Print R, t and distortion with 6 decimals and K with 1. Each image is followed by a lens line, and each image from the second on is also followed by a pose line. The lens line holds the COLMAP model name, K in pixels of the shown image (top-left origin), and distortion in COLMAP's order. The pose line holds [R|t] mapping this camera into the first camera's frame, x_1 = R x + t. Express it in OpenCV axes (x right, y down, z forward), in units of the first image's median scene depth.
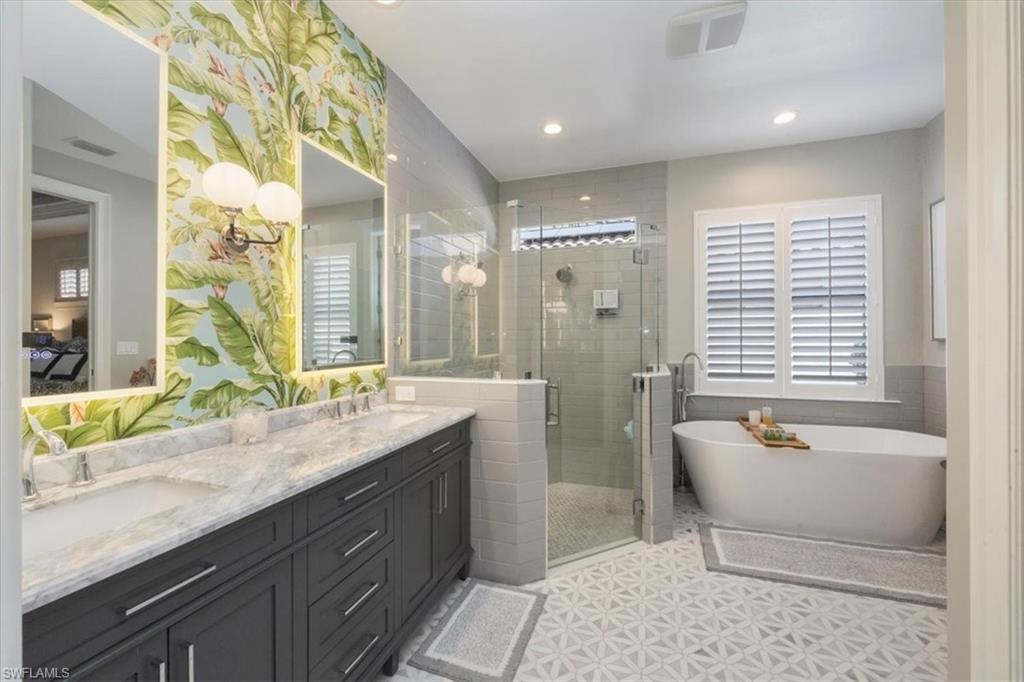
lens RADIAL K [[407.5, 0, 515.3], [0, 407.5, 338.5], [0, 0, 1]] dist [0.001396, 0.000429]
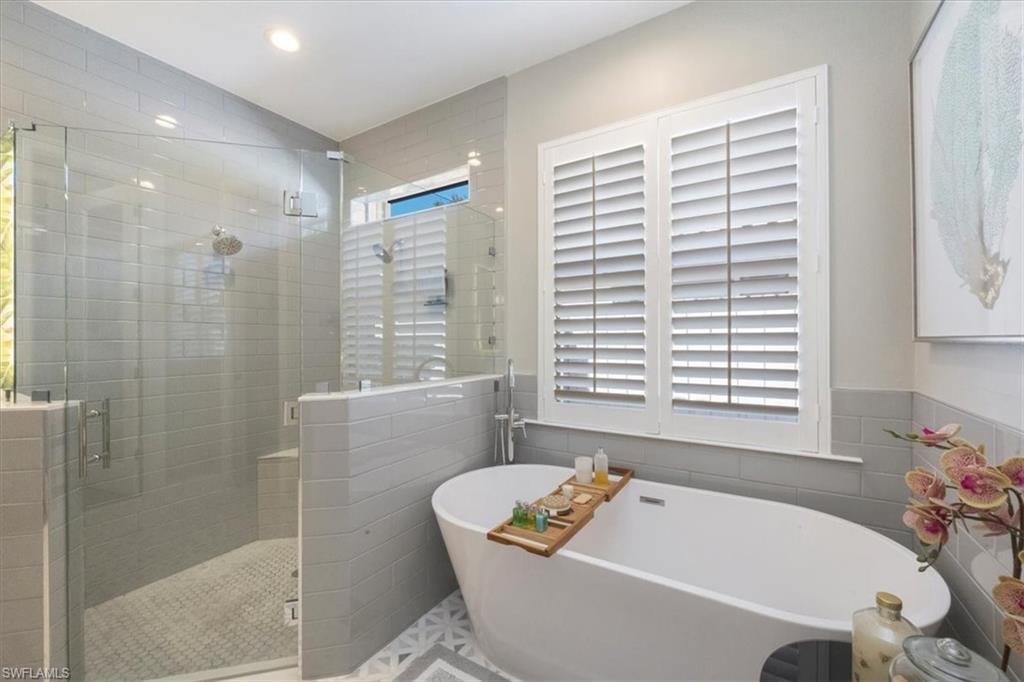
lens RADIAL K [[407.5, 0, 514.2], [0, 407.5, 341.0], [0, 0, 1]] dist [0.001396, 0.000429]
pose [[0.973554, 0.001642, -0.228451, 1.136174], [-0.000811, 0.999993, 0.003731, 0.004939], [0.228455, -0.003447, 0.973548, 0.716027]]
